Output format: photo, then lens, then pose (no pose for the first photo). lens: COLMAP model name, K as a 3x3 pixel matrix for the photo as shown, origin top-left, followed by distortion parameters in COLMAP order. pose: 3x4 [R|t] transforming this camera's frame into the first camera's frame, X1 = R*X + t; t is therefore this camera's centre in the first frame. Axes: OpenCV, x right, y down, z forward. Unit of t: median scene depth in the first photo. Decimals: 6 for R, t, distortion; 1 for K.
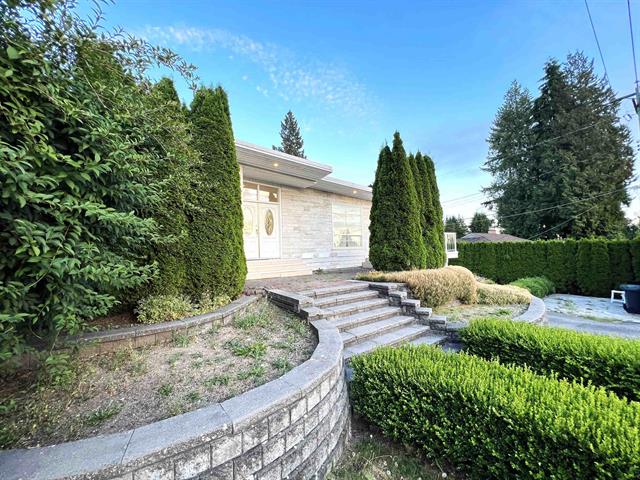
lens RADIAL K [[255.6, 0, 319.9], [0, 255.6, 239.3], [0, 0, 1]] dist [-0.002022, -0.000041]
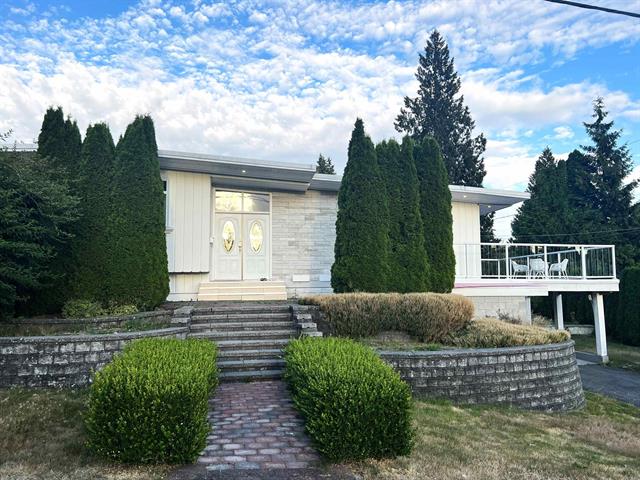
lens RADIAL K [[481.7, 0, 321.0], [0, 481.7, 245.2], [0, 0, 1]] dist [0.066473, -0.073816]
pose [[0.896771, -0.018078, -0.442125, 0.746841], [0.003124, 0.999399, -0.034527, 0.016400], [0.442483, 0.029581, 0.896289, -0.323012]]
